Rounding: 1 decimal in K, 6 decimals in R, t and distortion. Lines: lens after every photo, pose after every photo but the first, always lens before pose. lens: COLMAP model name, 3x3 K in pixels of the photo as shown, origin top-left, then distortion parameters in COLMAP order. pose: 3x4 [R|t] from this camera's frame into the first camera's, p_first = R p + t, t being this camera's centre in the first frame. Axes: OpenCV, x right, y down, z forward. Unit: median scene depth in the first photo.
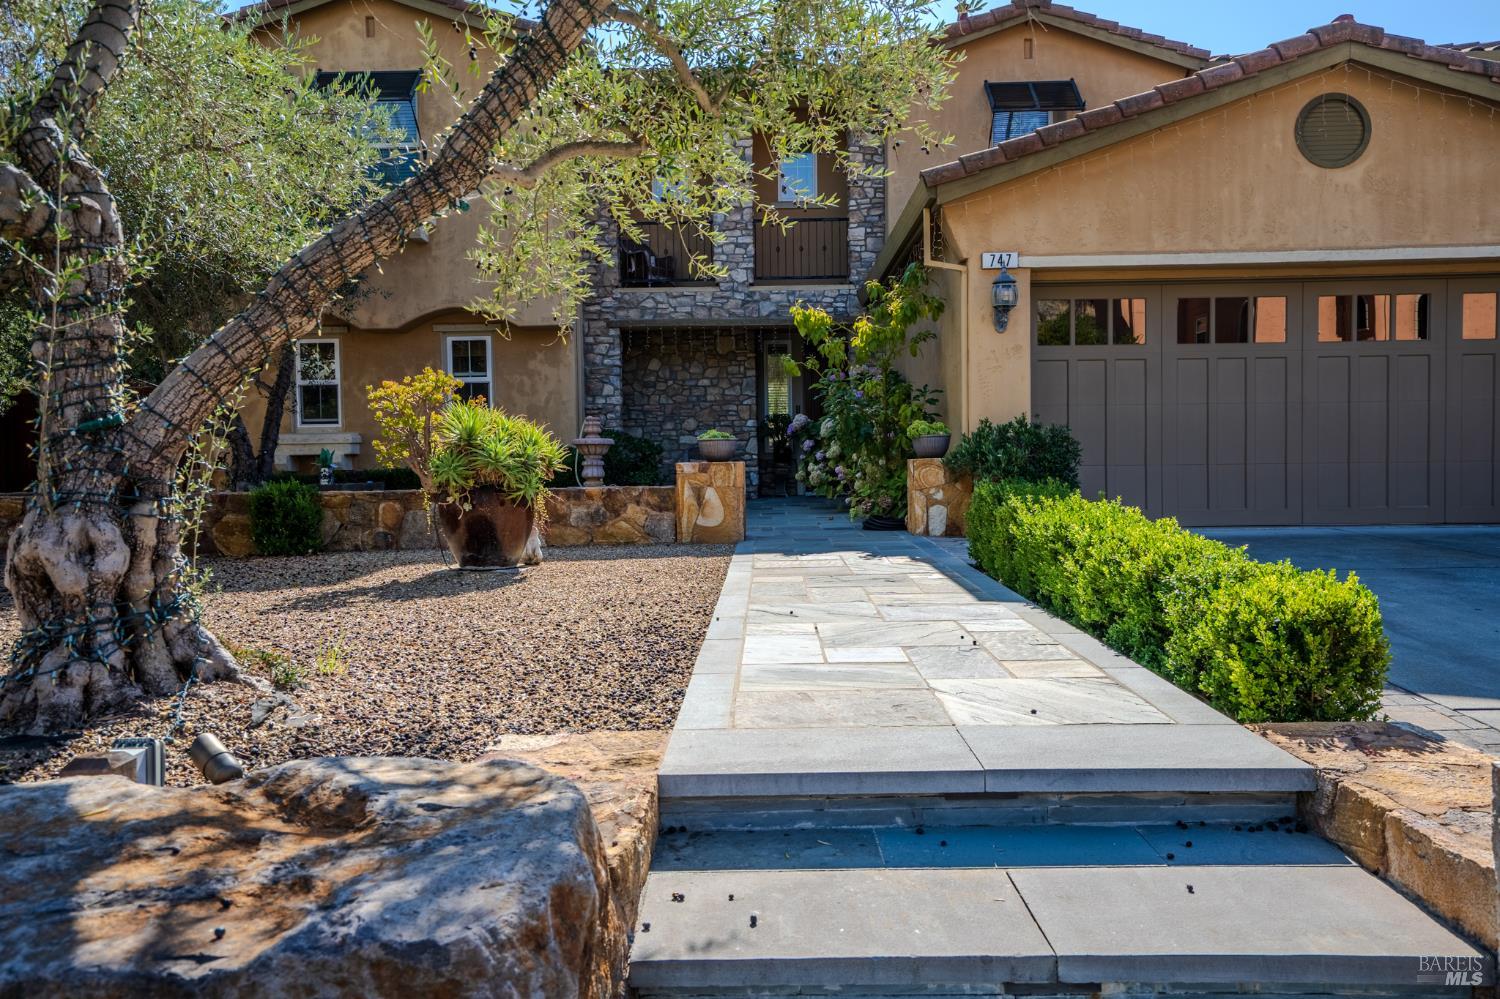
lens RADIAL K [[1082.9, 0, 751.3], [0, 1082.9, 500.2], [0, 0, 1]] dist [0.022848, 0.002961]
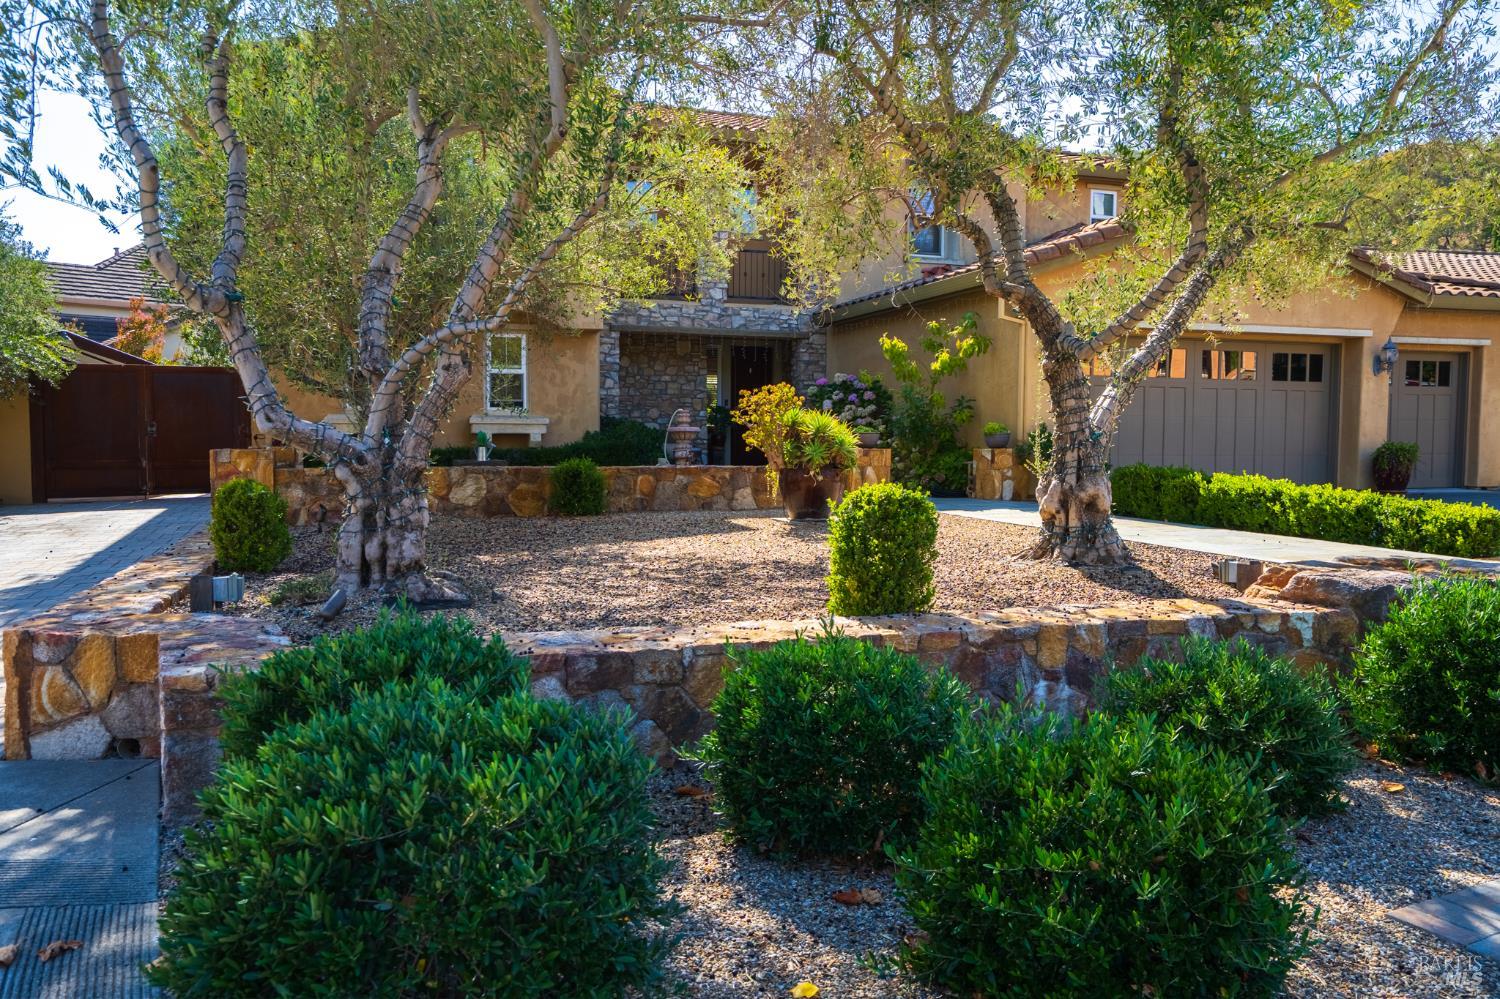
lens RADIAL K [[1082.9, 0, 748.0], [0, 1082.9, 496.2], [0, 0, 1]] dist [0.022848, 0.002961]
pose [[0.941908, 0.000677, 0.335870, -0.390005], [-0.005295, 0.999904, 0.012834, 0.005771], [-0.335829, -0.013866, 0.941821, -0.170216]]
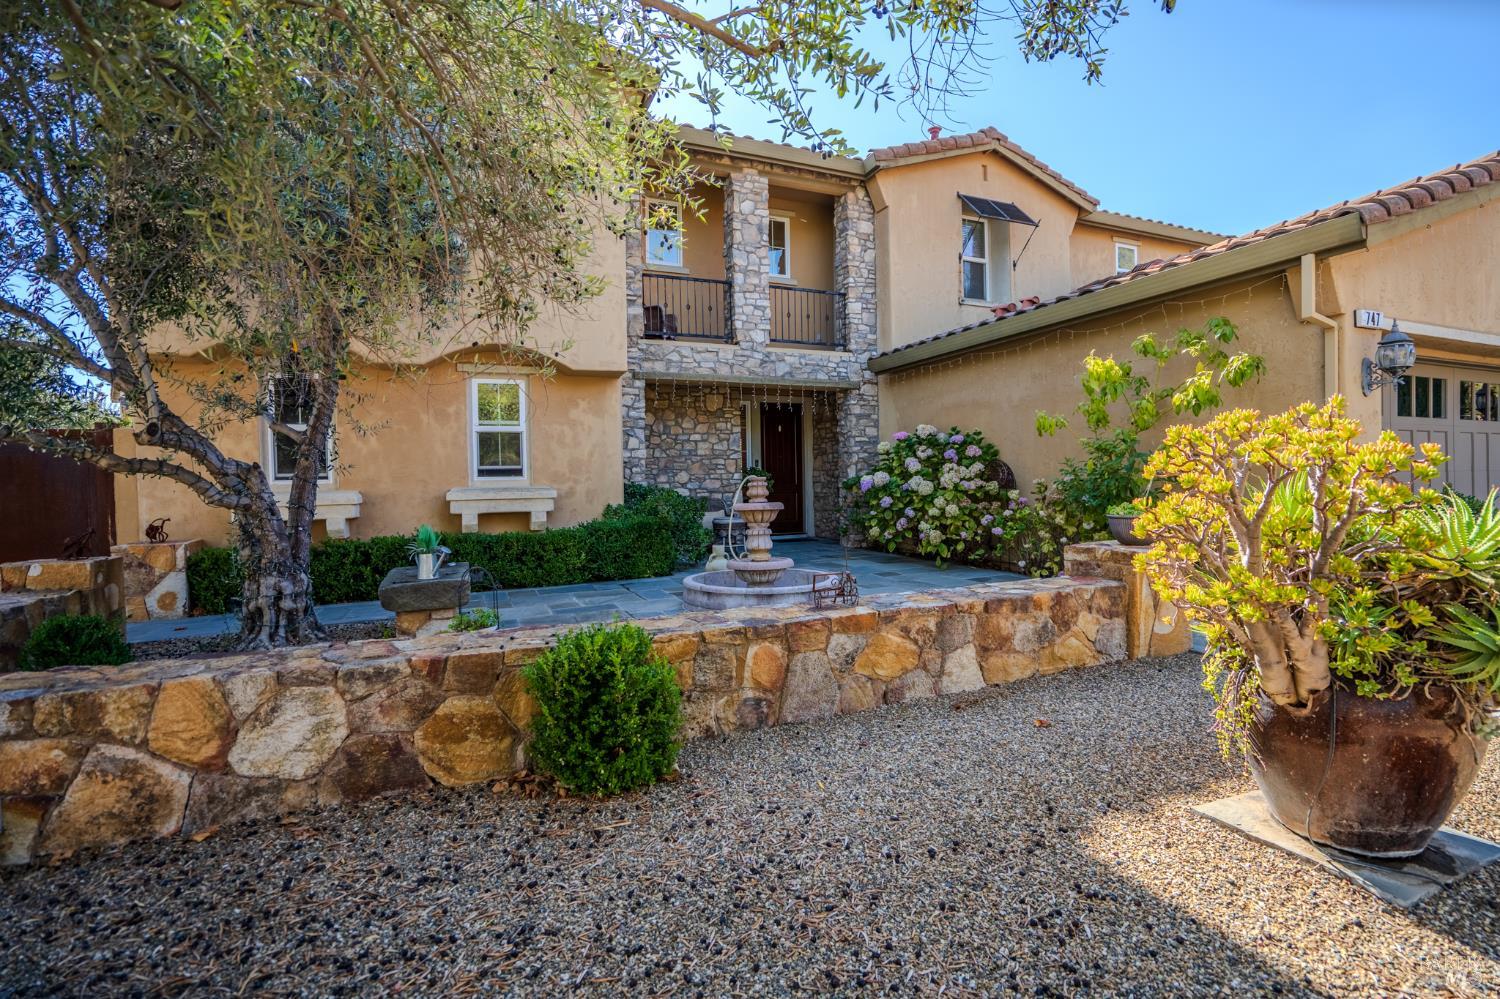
lens RADIAL K [[692.2, 0, 752.9], [0, 692.2, 496.1], [0, 0, 1]] dist [-0.045073, 0.008011]
pose [[0.915912, -0.010563, 0.401240, -0.283875], [0.021615, 0.999501, -0.023027, -0.038615], [-0.400797, 0.029764, 0.915683, 0.399816]]
